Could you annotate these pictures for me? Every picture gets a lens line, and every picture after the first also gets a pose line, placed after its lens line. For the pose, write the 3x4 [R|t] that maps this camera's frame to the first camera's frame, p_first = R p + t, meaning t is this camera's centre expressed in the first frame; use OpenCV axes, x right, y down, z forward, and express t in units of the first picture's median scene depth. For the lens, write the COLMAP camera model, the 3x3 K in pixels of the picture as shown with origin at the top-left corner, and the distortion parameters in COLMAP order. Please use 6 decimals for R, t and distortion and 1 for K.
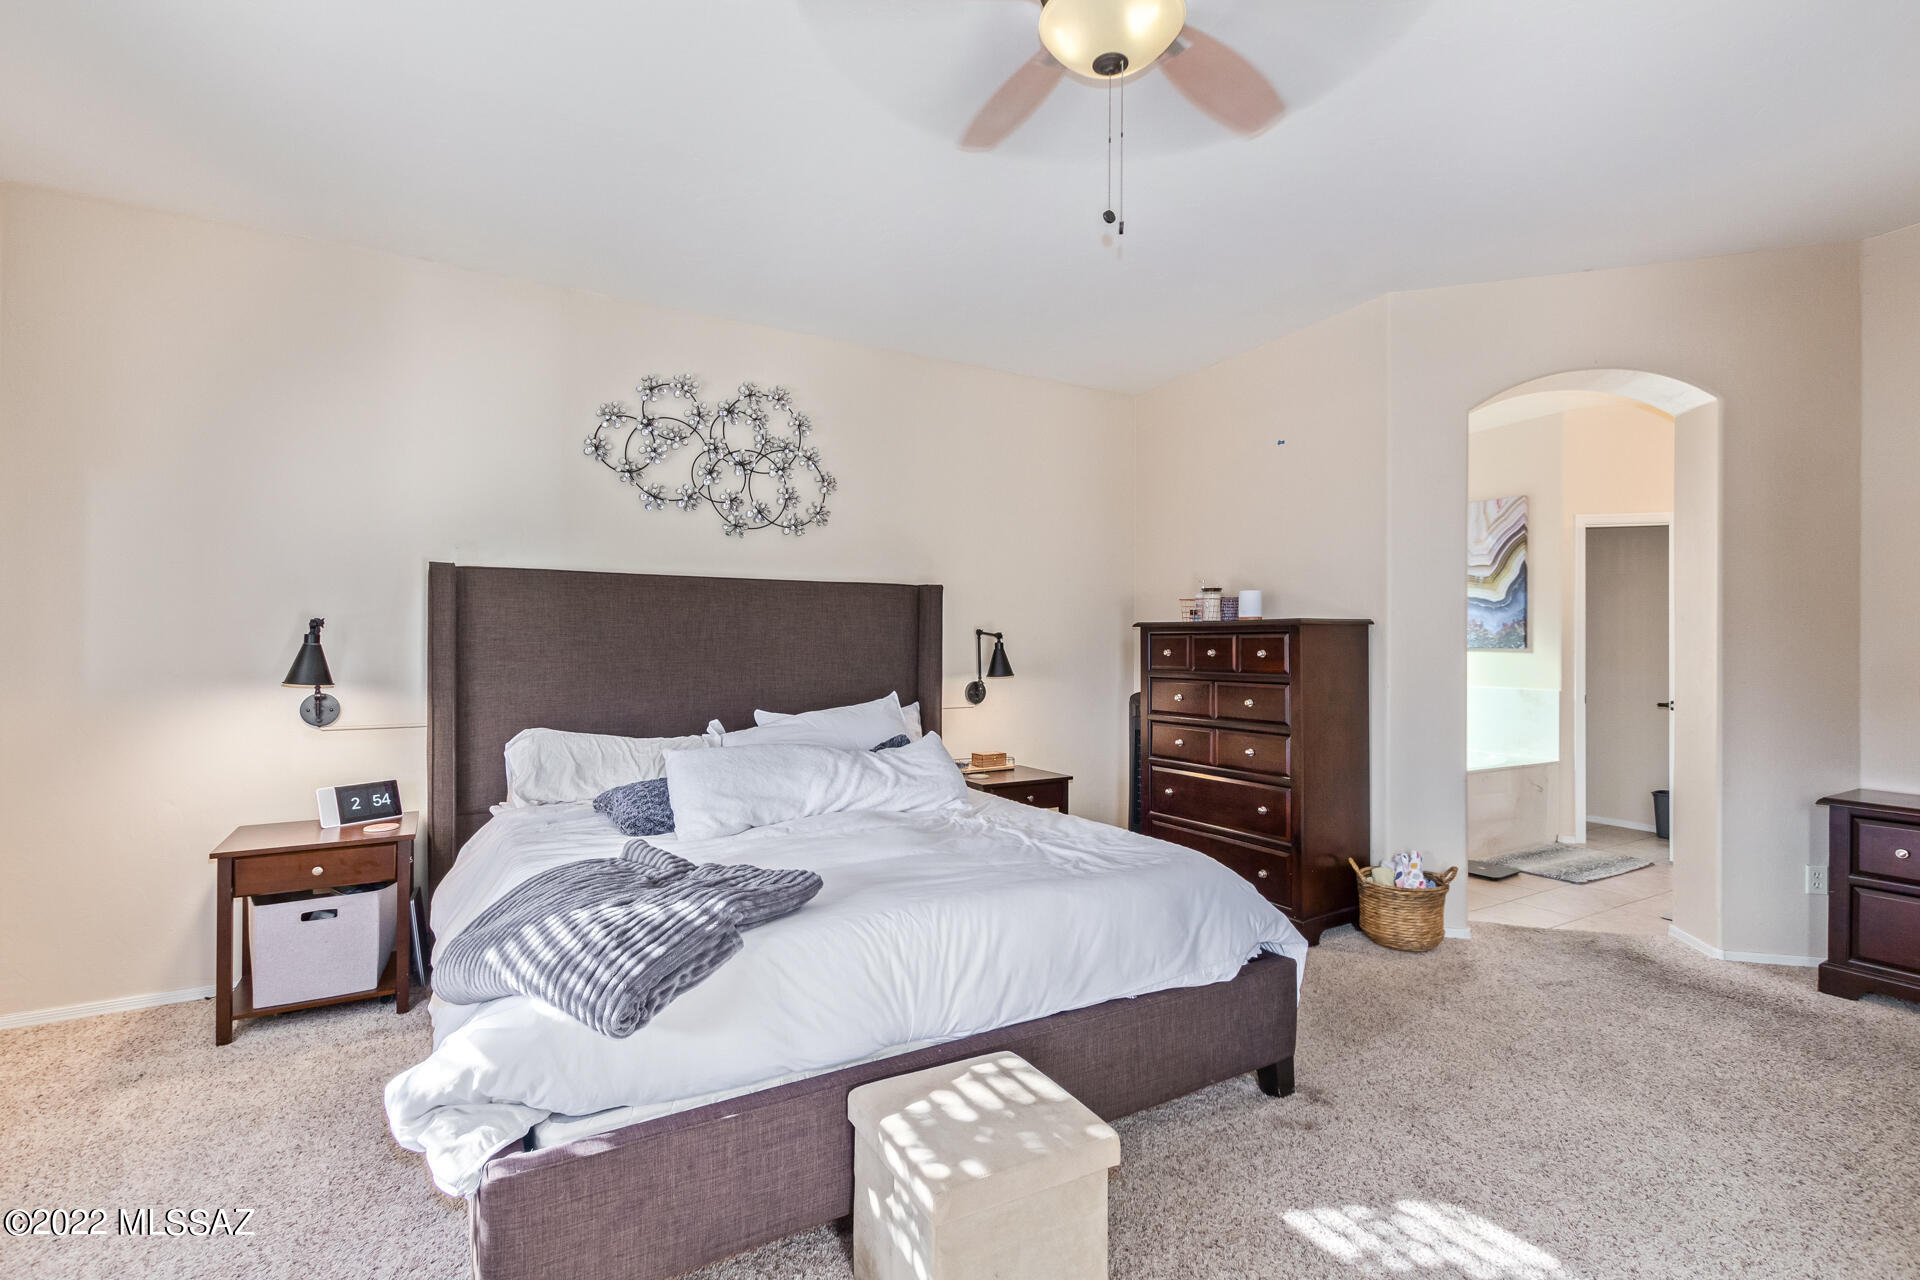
lens RADIAL K [[879.1, 0, 952.6], [0, 879.1, 640.2], [0, 0, 1]] dist [0.008225, -0.001922]
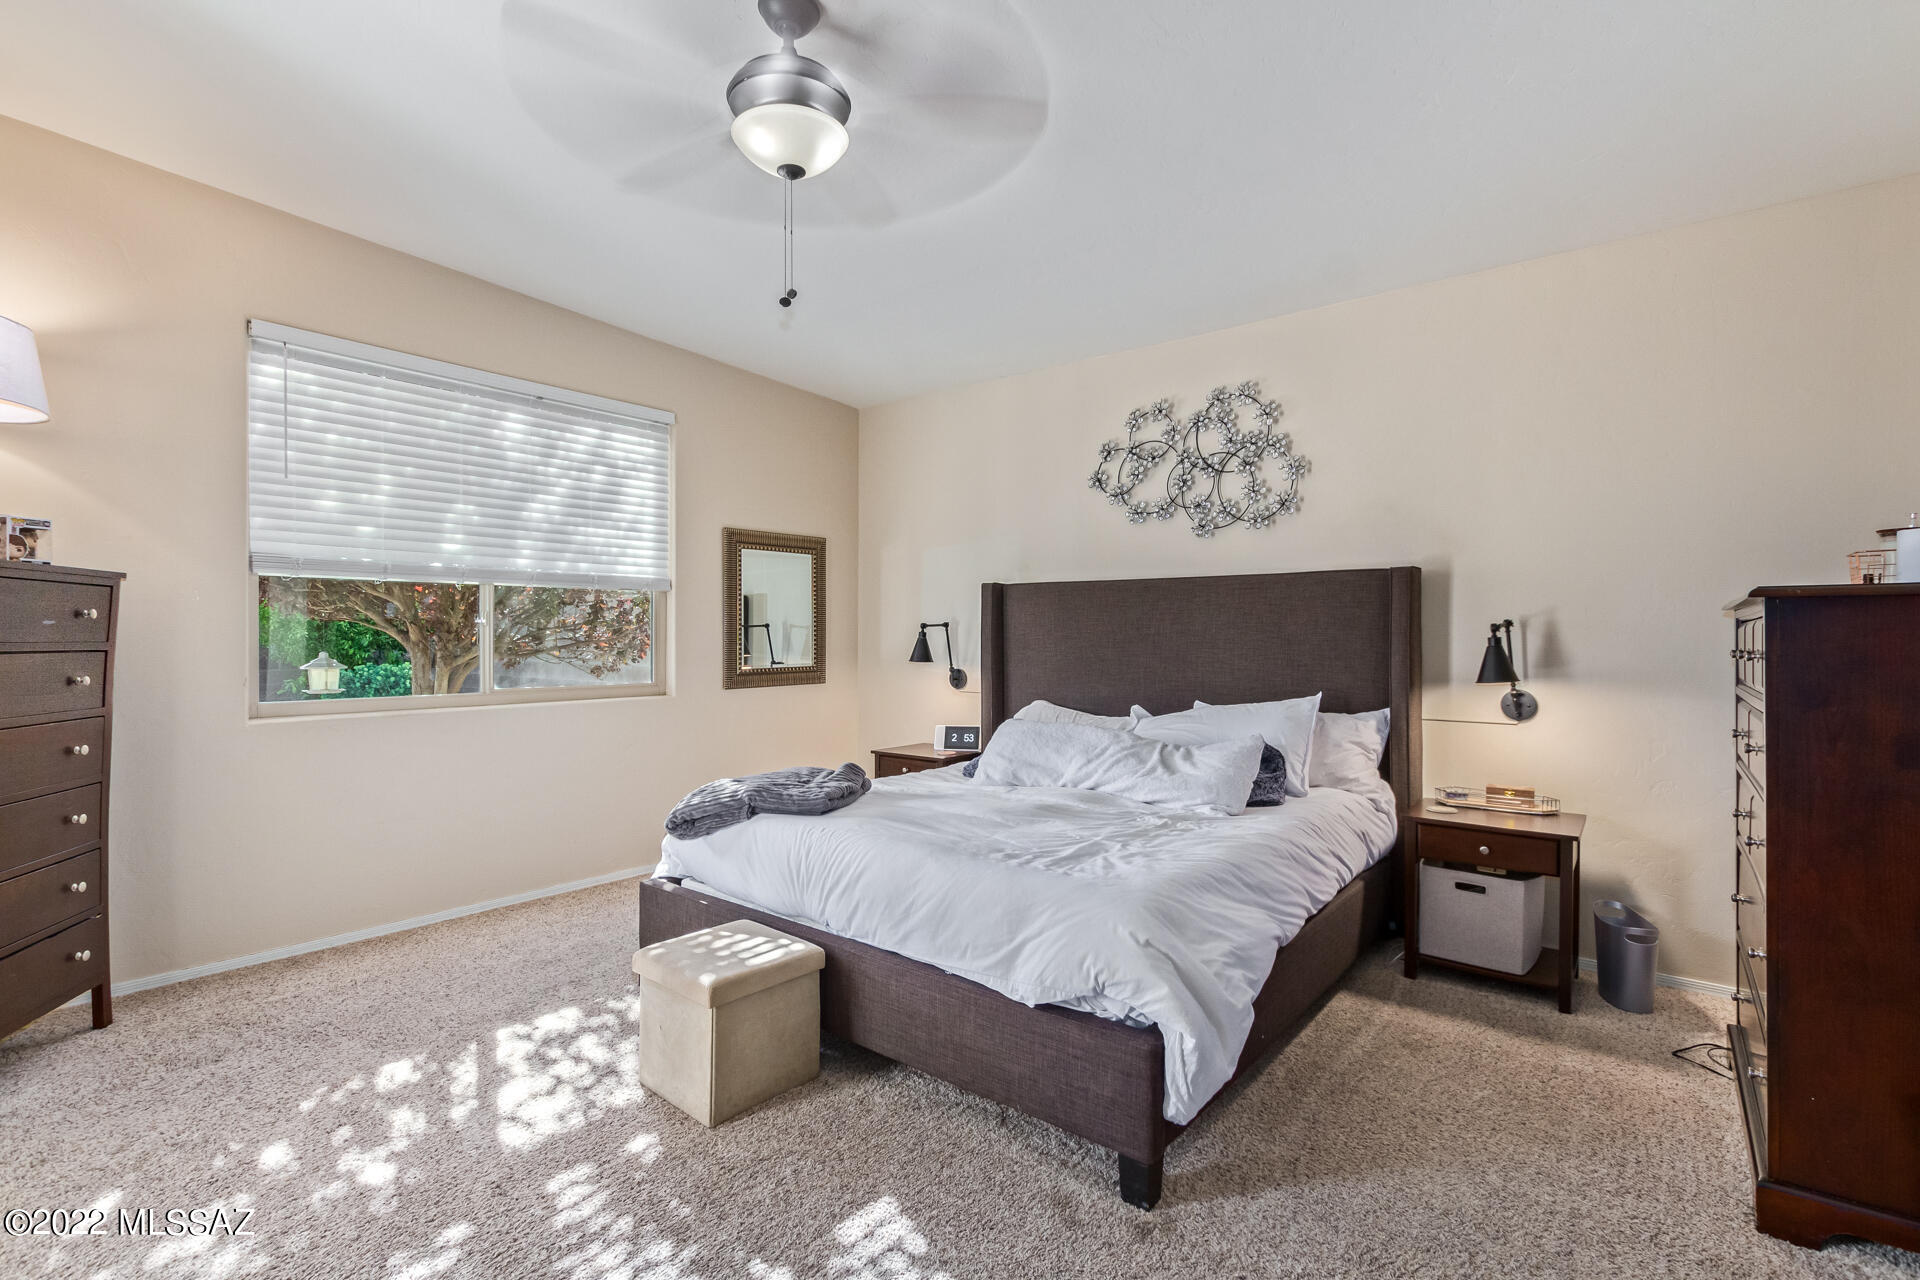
lens RADIAL K [[879.1, 0, 949.2], [0, 879.1, 641.0], [0, 0, 1]] dist [0.008225, -0.001922]
pose [[0.359626, 0.003042, -0.933092, 0.653338], [-0.000387, 0.999995, 0.003110, 0.004011], [0.933097, -0.000758, 0.359625, 0.341720]]
